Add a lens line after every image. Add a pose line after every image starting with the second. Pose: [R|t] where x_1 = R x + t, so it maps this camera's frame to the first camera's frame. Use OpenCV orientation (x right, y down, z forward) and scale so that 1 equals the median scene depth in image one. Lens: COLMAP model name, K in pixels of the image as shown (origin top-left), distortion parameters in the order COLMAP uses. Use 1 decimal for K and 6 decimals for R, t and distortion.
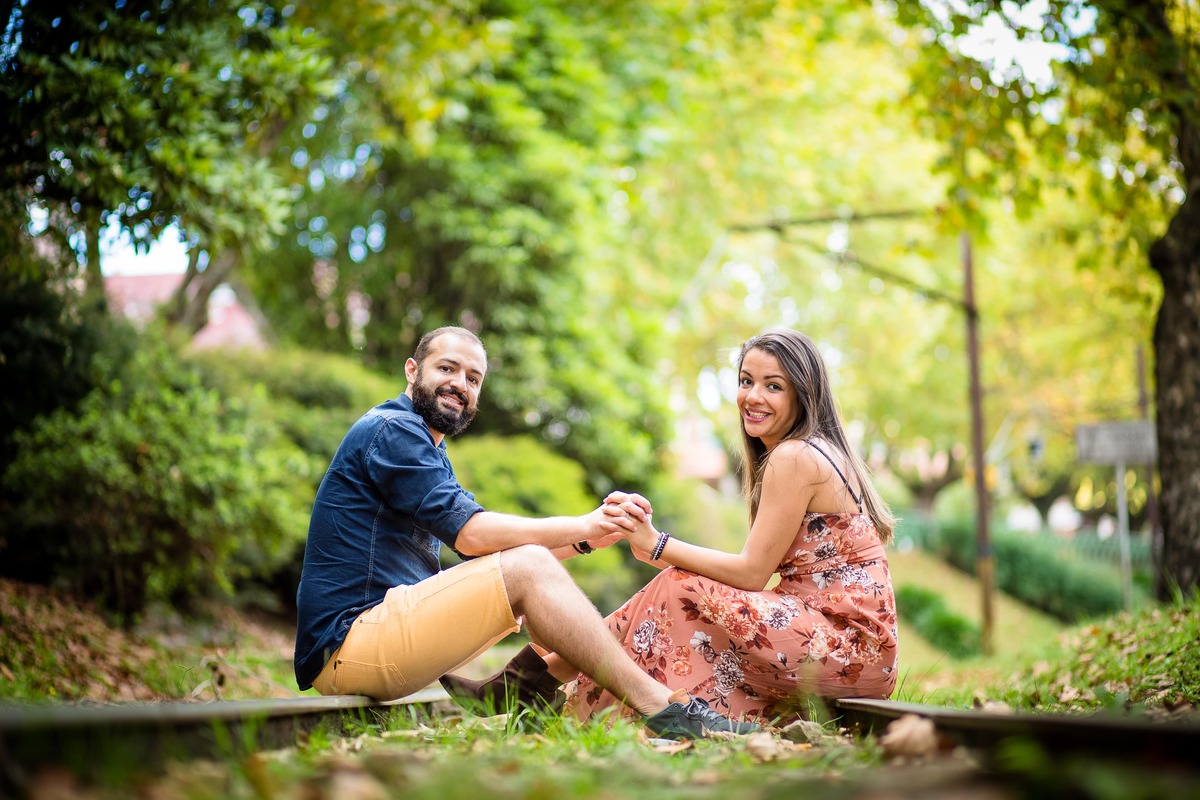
lens RADIAL K [[3088.4, 0, 600.0], [0, 3088.4, 400.0], [0, 0, 1]] dist [-0.310149, 0.425808]
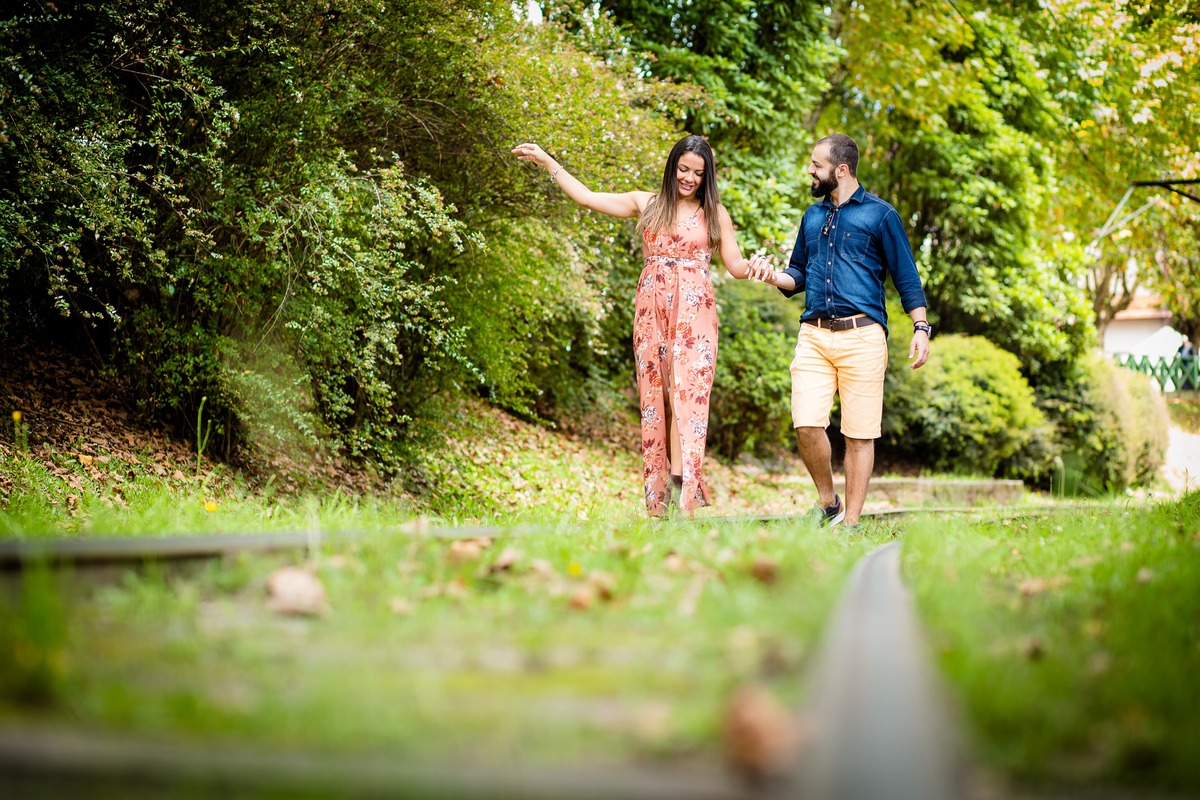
lens RADIAL K [[2786.5, 0, 600.0], [0, 2786.5, 400.0], [0, 0, 1]] dist [-0.045384, -3.551896]
pose [[0.983698, 0.031295, -0.177086, 0.058202], [-0.020545, 0.997851, 0.062221, -0.063420], [0.178653, -0.057568, 0.982227, -0.610841]]
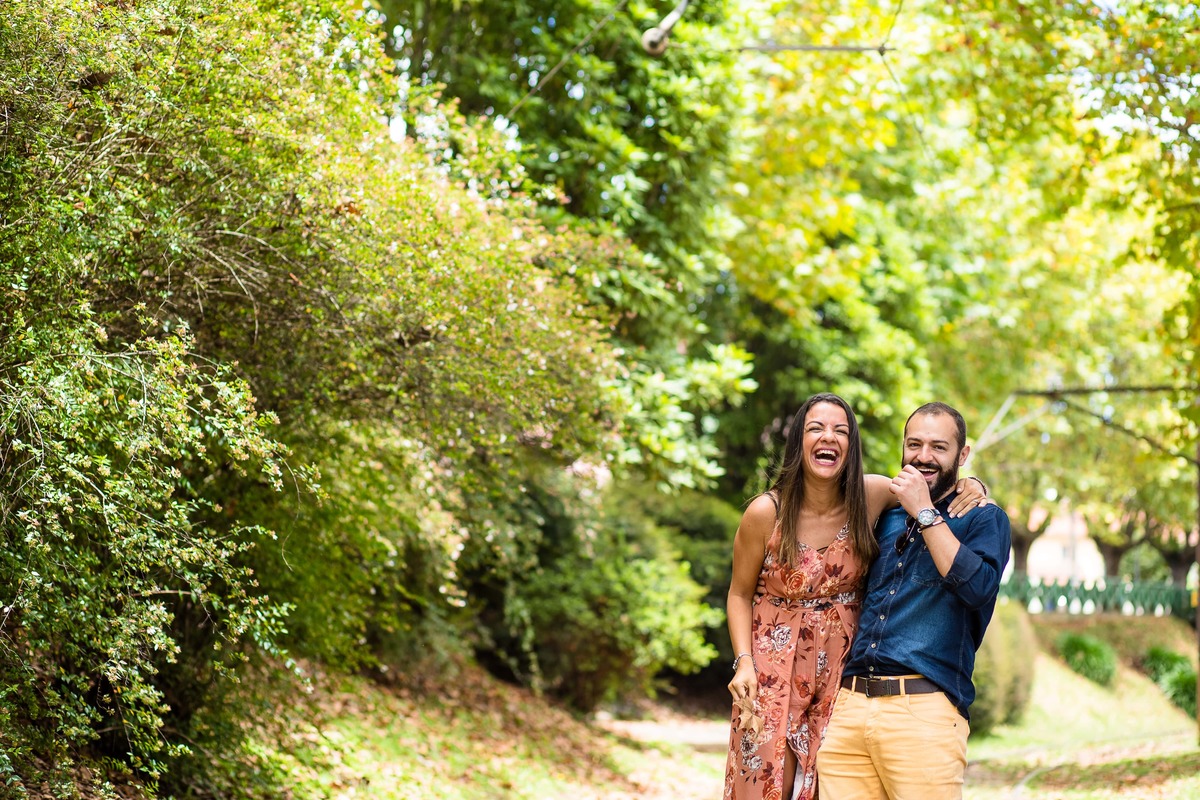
lens RADIAL K [[2786.5, 0, 600.0], [0, 2786.5, 400.0], [0, 0, 1]] dist [-0.045384, -3.551896]
pose [[0.992795, 0.052360, -0.107779, -0.010860], [-0.053653, 0.998518, -0.009132, -0.067590], [0.107141, 0.014849, 0.994133, -0.333351]]
